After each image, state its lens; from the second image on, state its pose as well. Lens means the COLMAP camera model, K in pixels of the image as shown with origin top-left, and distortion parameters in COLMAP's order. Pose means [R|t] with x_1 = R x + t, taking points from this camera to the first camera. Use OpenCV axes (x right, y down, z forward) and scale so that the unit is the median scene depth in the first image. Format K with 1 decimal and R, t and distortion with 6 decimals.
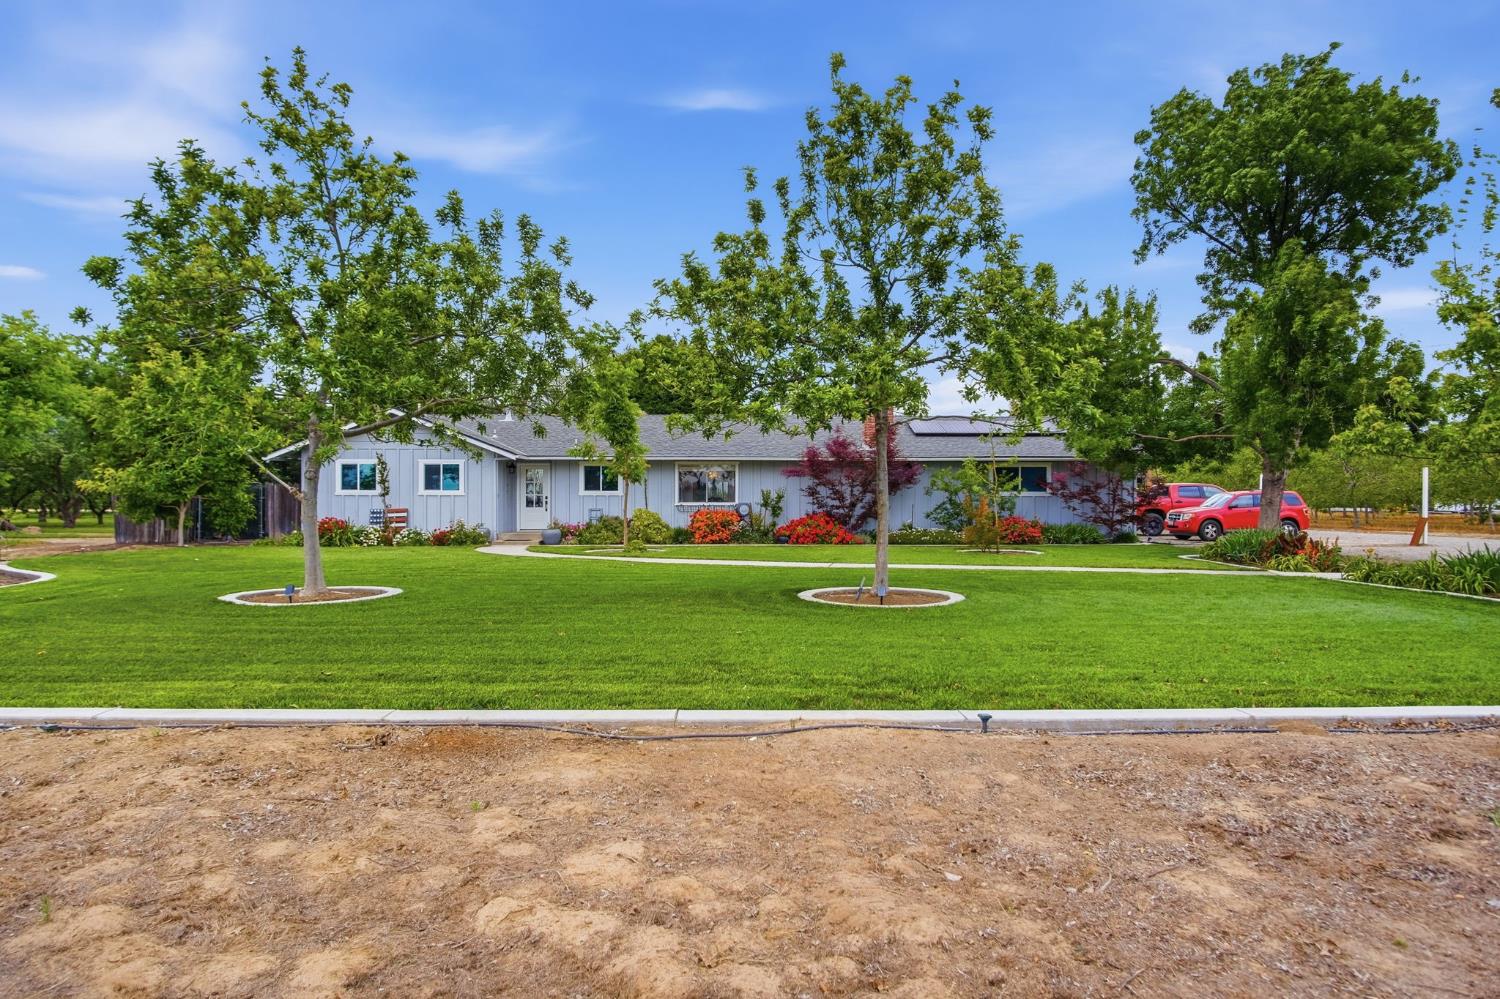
lens RADIAL K [[813.3, 0, 753.6], [0, 813.3, 508.0], [0, 0, 1]] dist [-0.025574, 0.002556]
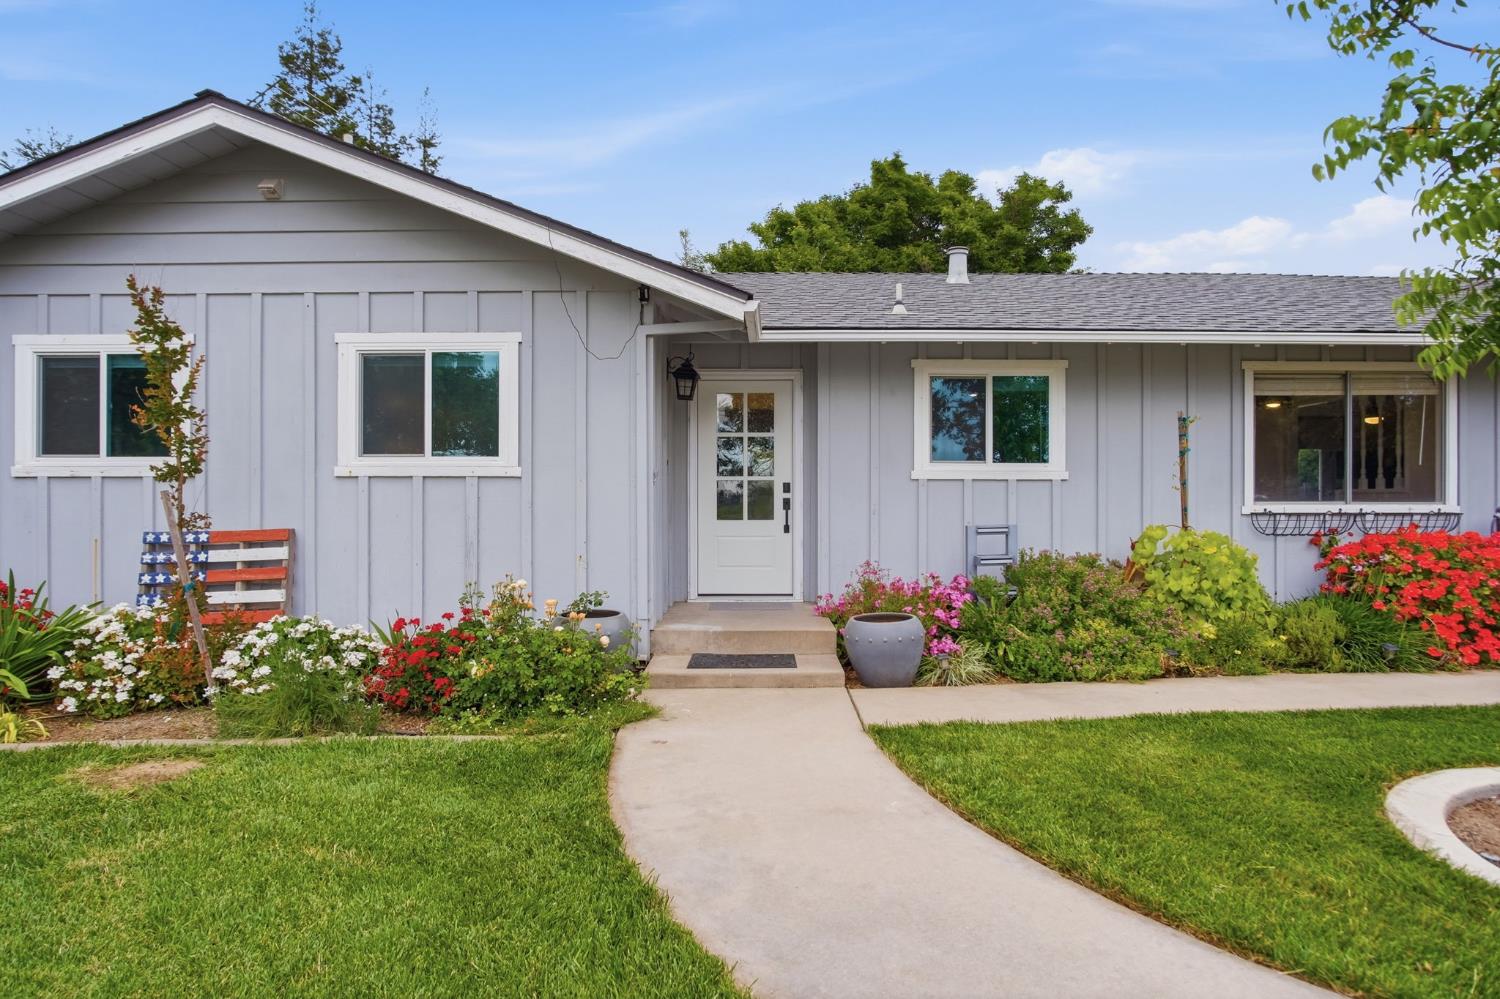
lens RADIAL K [[813.3, 0, 753.6], [0, 813.3, 508.0], [0, 0, 1]] dist [-0.025574, 0.002556]
pose [[0.999919, -0.002393, -0.012490, -0.284384], [0.002373, 0.999996, -0.001618, -0.005265], [0.012494, 0.001588, 0.999921, 0.758831]]
